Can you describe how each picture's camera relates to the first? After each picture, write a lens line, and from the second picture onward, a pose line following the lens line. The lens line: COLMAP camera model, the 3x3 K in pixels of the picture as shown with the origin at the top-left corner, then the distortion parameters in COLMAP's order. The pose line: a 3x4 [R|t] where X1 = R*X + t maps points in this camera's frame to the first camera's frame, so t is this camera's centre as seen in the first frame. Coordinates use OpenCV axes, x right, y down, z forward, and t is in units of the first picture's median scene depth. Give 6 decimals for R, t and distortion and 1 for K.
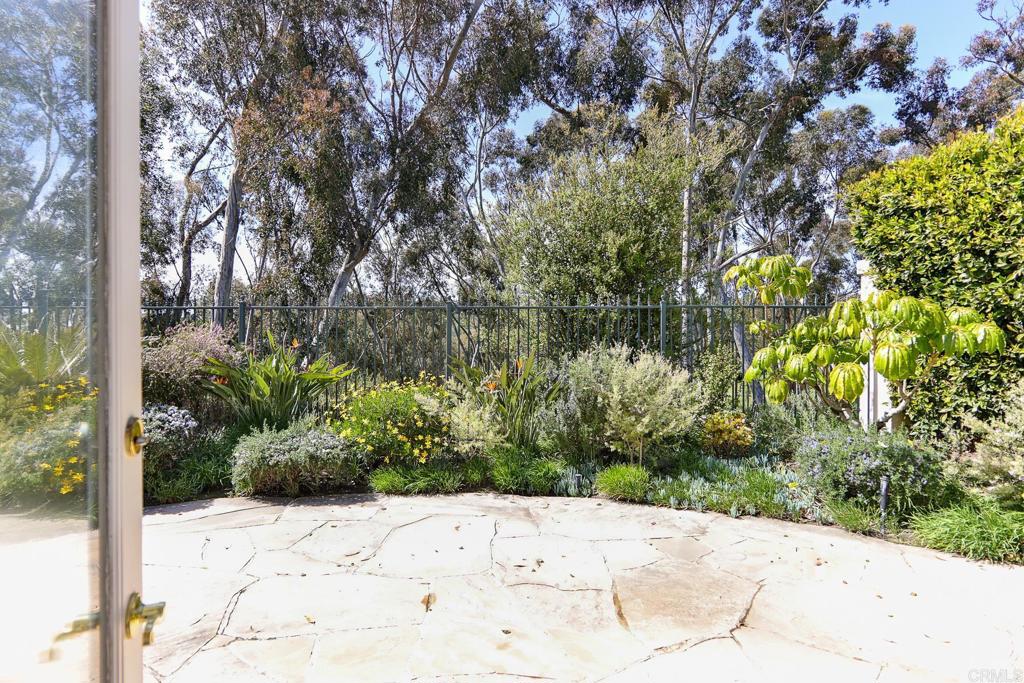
lens RADIAL K [[531.1, 0, 512.0], [0, 531.1, 341.5], [0, 0, 1]] dist [-0.001096, 0.000326]
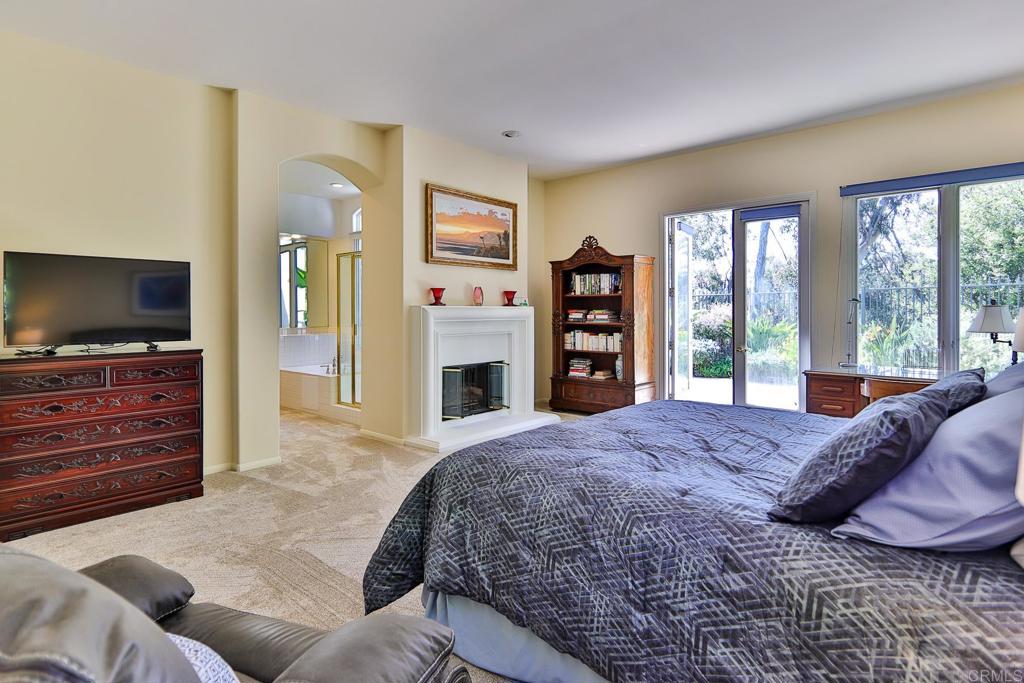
lens RADIAL K [[529.5, 0, 512.7], [0, 529.5, 311.4], [0, 0, 1]] dist [0.000422, 0.000267]
pose [[0.569878, -0.000827, -0.821729, 0.689841], [-0.003441, 0.999988, -0.003393, 0.009001], [0.821722, 0.004761, 0.569869, -0.921383]]
